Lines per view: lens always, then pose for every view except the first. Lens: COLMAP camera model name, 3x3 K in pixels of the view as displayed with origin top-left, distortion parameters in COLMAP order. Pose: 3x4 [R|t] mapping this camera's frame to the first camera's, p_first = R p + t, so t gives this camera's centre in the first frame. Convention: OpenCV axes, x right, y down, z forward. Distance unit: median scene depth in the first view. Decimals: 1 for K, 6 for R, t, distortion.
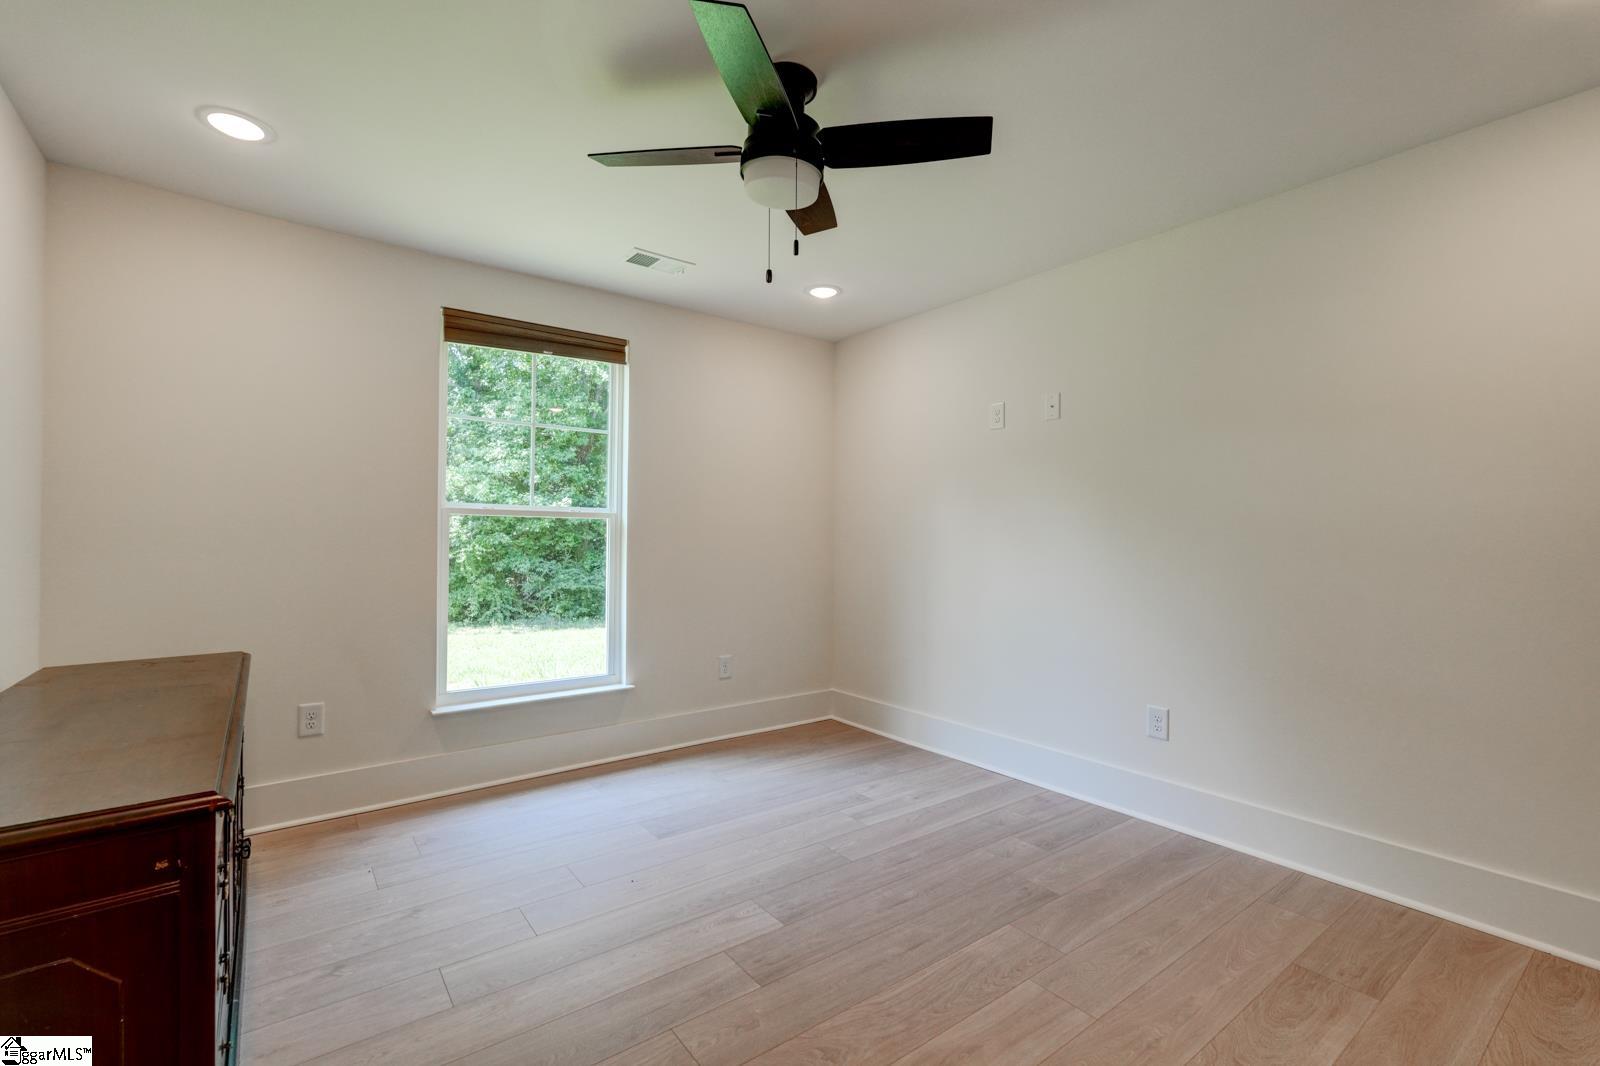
lens RADIAL K [[699.7, 0, 799.6], [0, 699.7, 538.3], [0, 0, 1]] dist [0.004985, -0.000084]
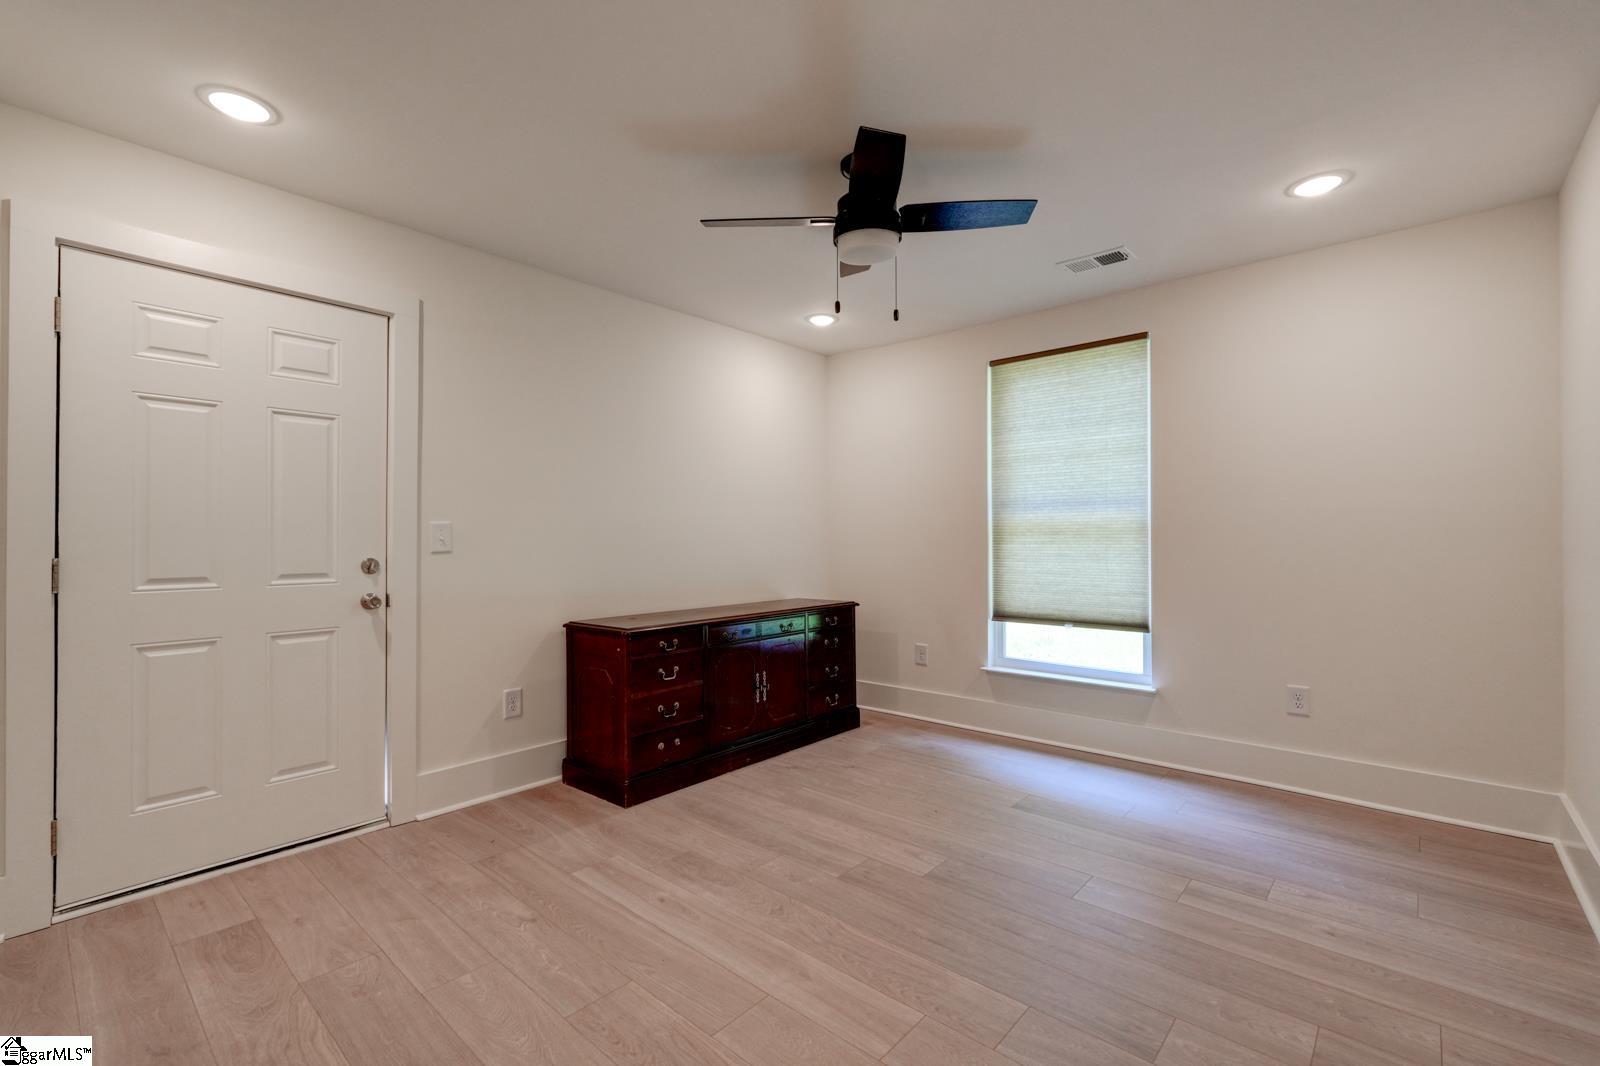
lens RADIAL K [[699.7, 0, 803.8], [0, 699.7, 538.9], [0, 0, 1]] dist [0.004985, -0.000084]
pose [[0.200182, -0.005253, -0.979745, 0.910055], [0.004574, 0.999980, -0.004427, 0.008704], [0.979748, -0.003595, 0.200202, 0.506336]]
